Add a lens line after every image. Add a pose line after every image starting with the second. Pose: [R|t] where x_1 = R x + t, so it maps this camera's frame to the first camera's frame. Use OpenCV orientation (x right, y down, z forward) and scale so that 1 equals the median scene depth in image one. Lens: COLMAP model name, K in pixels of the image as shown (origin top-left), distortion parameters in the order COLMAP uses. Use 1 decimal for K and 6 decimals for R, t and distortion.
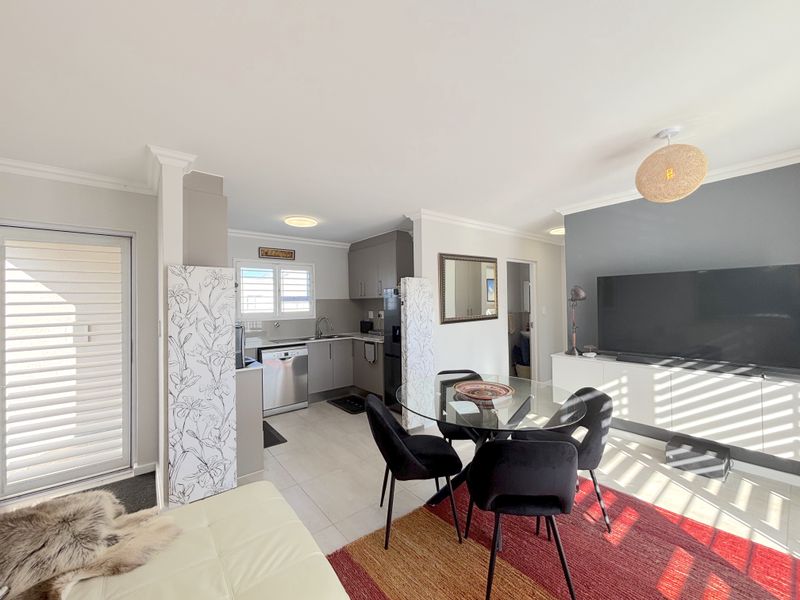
lens RADIAL K [[323.9, 0, 400.0], [0, 323.9, 300.0], [0, 0, 1]] dist [0.000839, 0.000390]
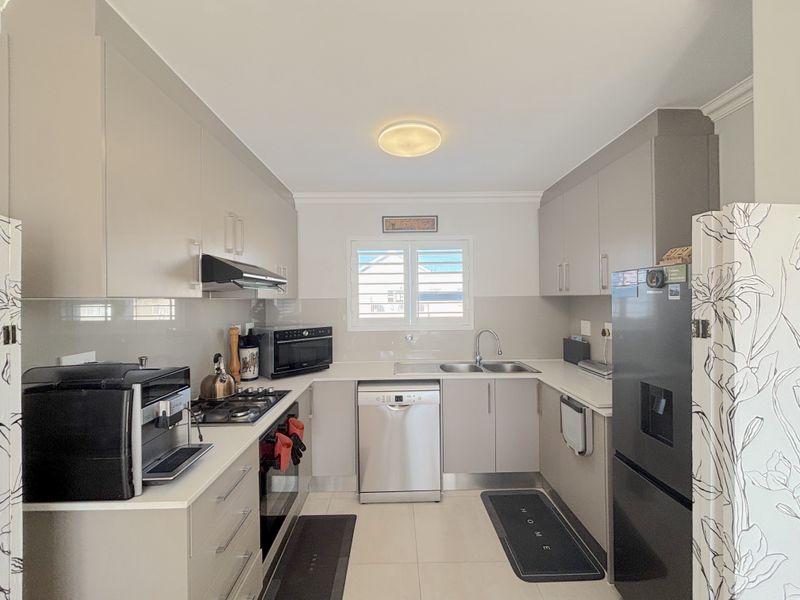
lens RADIAL K [[323.9, 0, 400.0], [0, 323.9, 300.0], [0, 0, 1]] dist [0.000839, 0.000390]
pose [[0.792740, 0.008111, -0.609506, -0.015203], [0.006508, 0.999742, 0.021769, -0.011000], [0.609525, -0.021224, 0.792482, 0.495468]]
